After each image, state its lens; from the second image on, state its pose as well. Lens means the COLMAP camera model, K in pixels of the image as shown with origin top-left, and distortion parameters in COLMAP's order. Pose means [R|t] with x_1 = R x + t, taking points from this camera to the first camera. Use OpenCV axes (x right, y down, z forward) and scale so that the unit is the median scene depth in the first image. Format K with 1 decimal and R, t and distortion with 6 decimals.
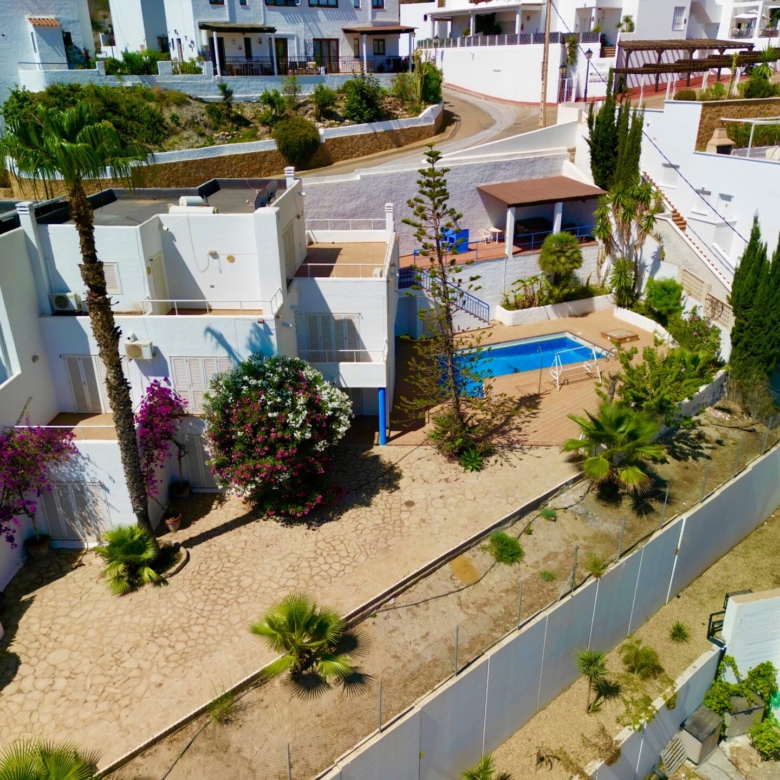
lens RADIAL K [[728.7, 0, 390.1], [0, 728.7, 389.7], [0, 0, 1]] dist [0.078487, -0.075131]
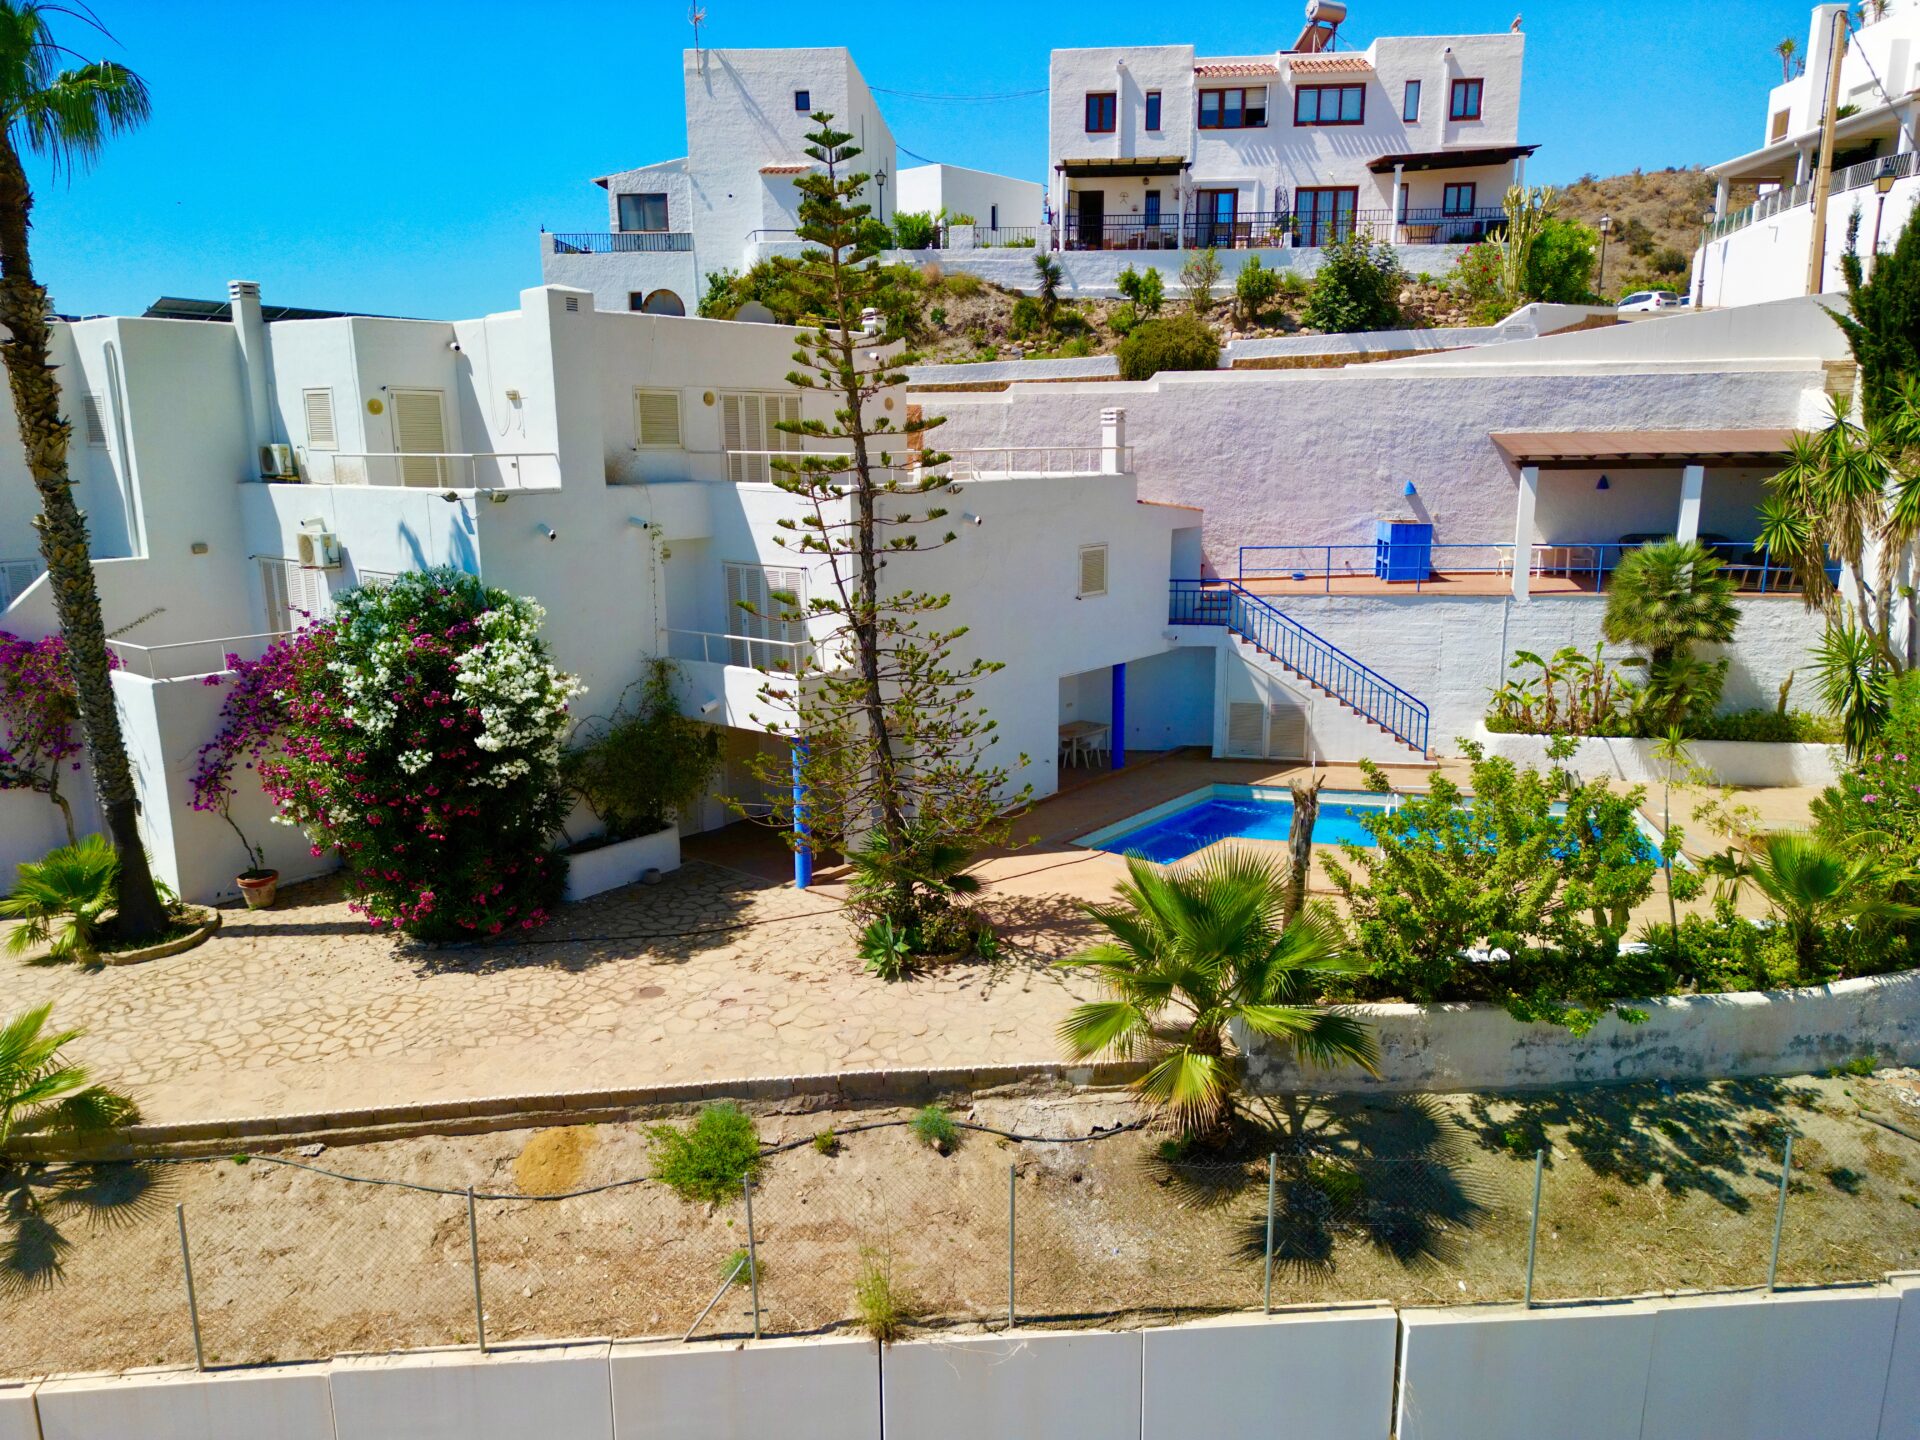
lens RADIAL K [[1348.3, 0, 959.6], [0, 1348.3, 721.2], [0, 0, 1]] dist [0.071287, -0.064199]
pose [[0.803894, 0.131092, -0.580146, 0.340083], [-0.247868, 0.960510, -0.126424, 0.040915], [0.540662, 0.245431, 0.804641, 0.282505]]
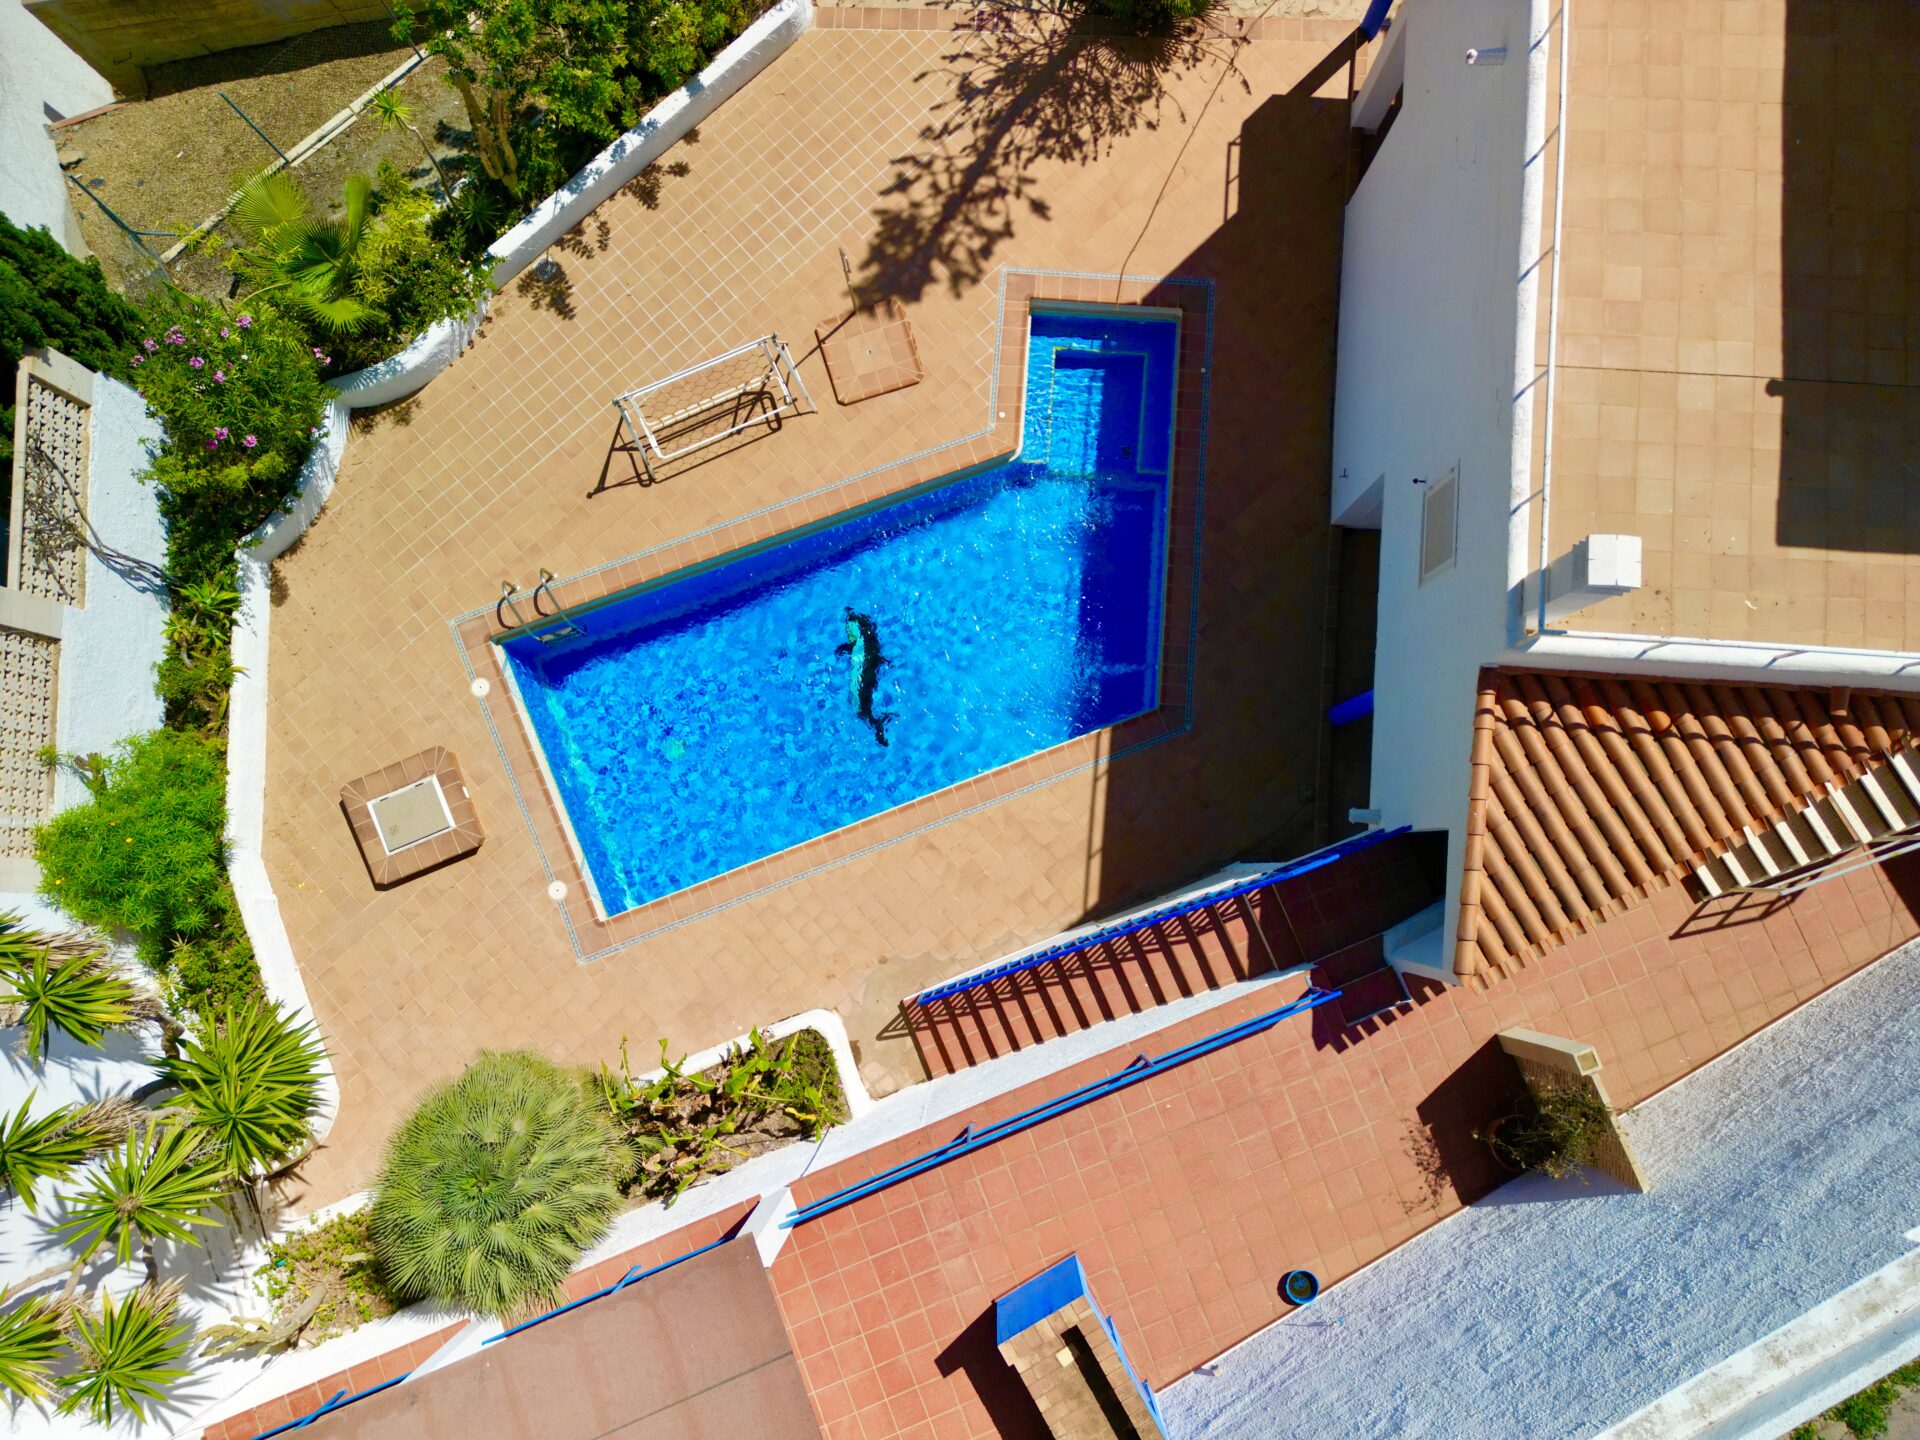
lens RADIAL K [[1344.6, 0, 959.6], [0, 1344.6, 720.4], [0, 0, 1]] dist [0.078079, -0.073791]
pose [[-0.999035, -0.022543, 0.037688, 0.105097], [0.042804, -0.308043, 0.950409, -0.450733], [-0.009816, 0.951105, 0.308711, 0.767732]]
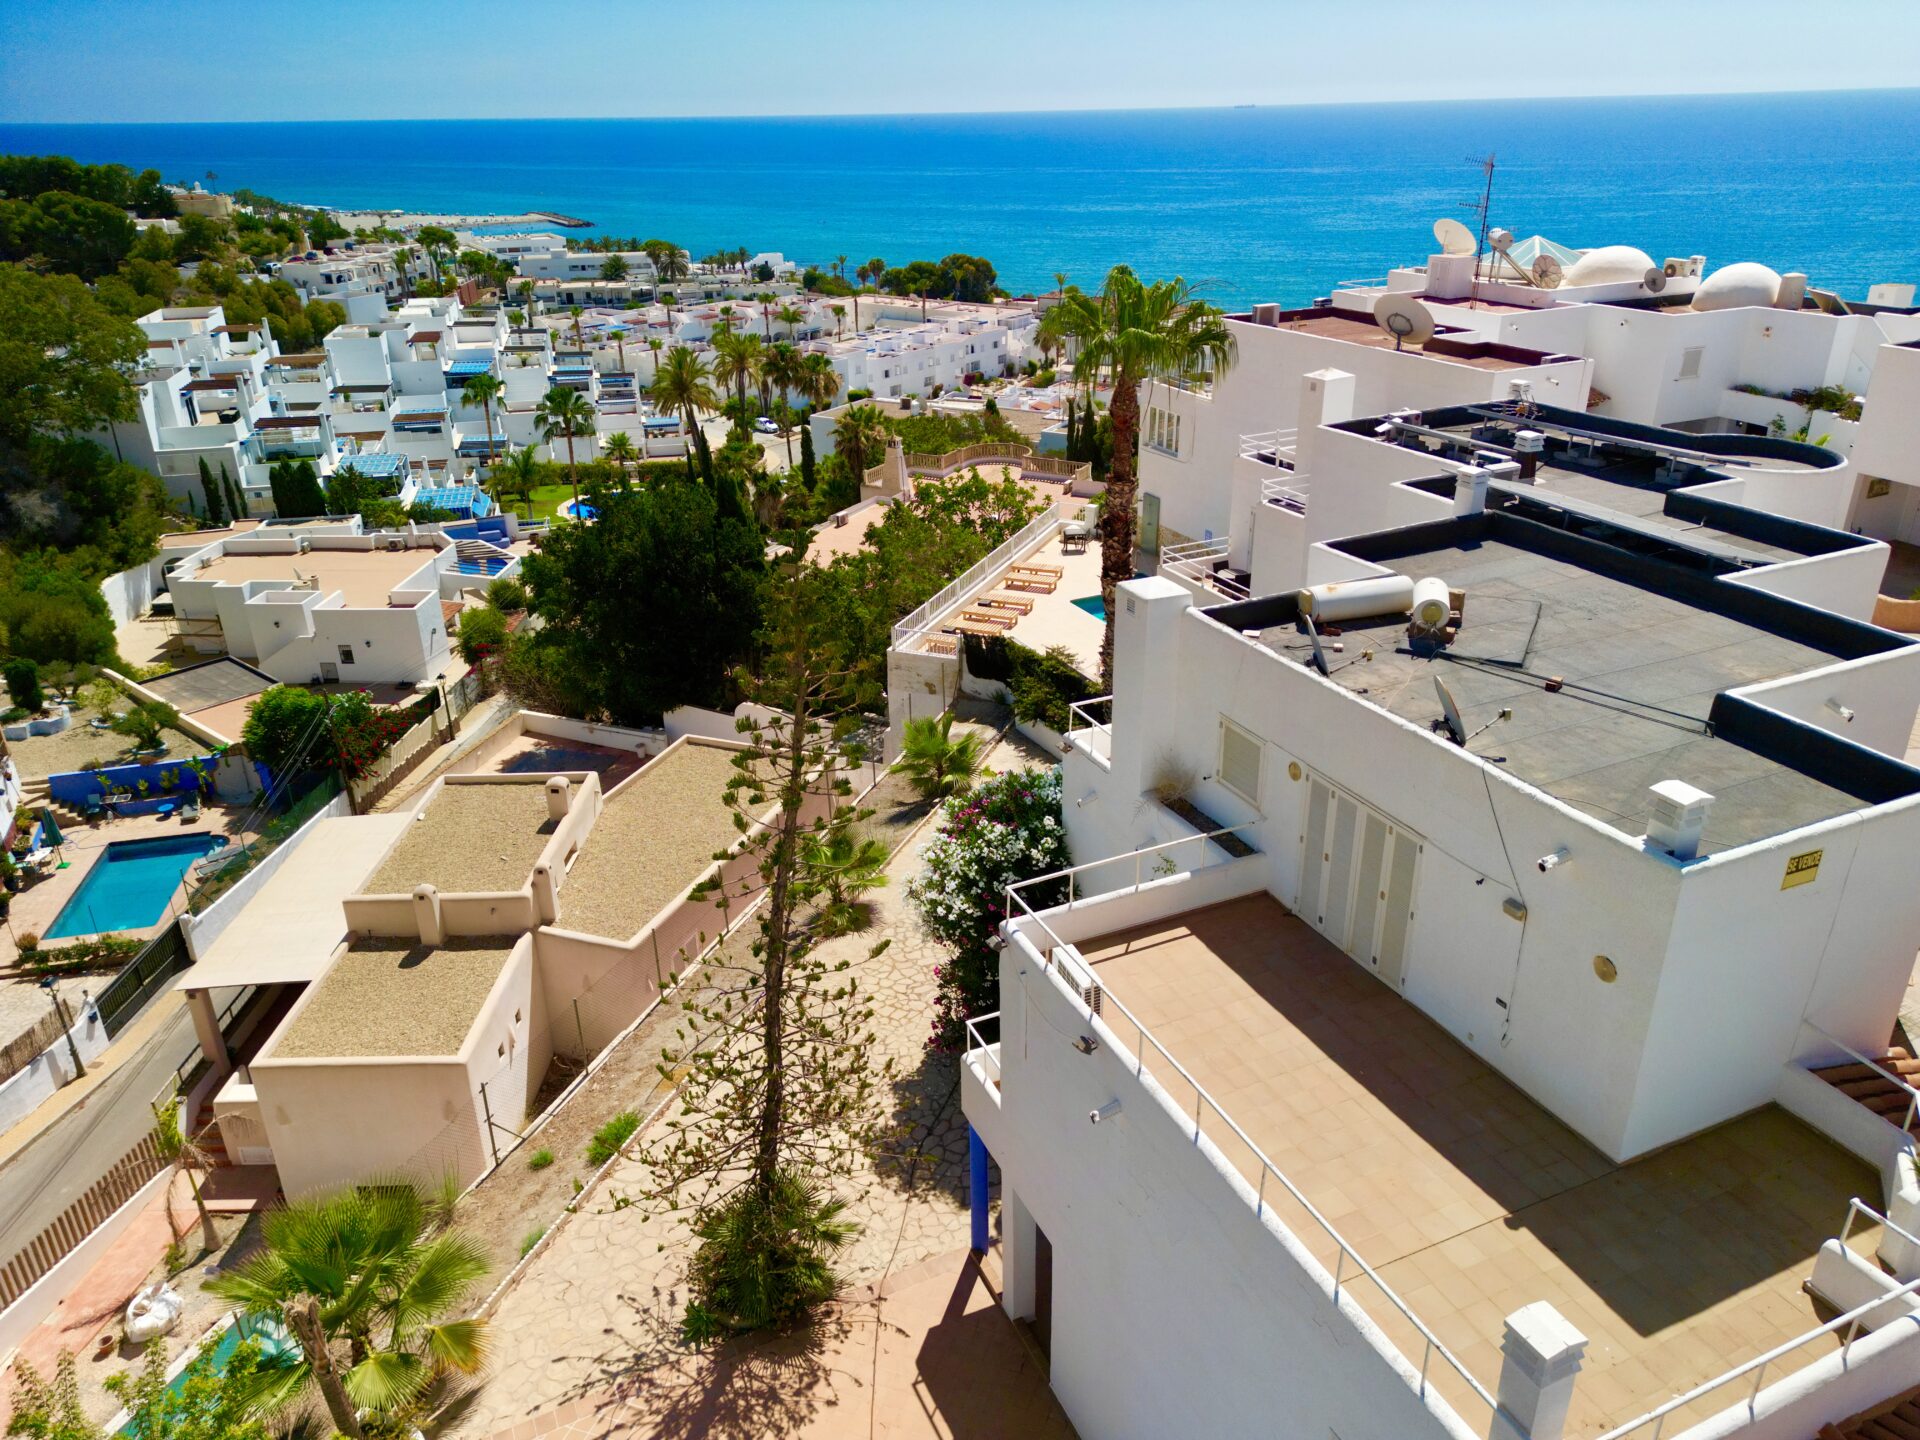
lens RADIAL K [[1345.8, 0, 960.1], [0, 1345.8, 721.4], [0, 0, 1]] dist [0.077242, -0.075662]
pose [[-0.889082, 0.215504, -0.403845, 0.154308], [-0.158216, 0.683194, 0.712891, -0.420615], [0.429535, 0.697714, -0.573319, 0.832995]]
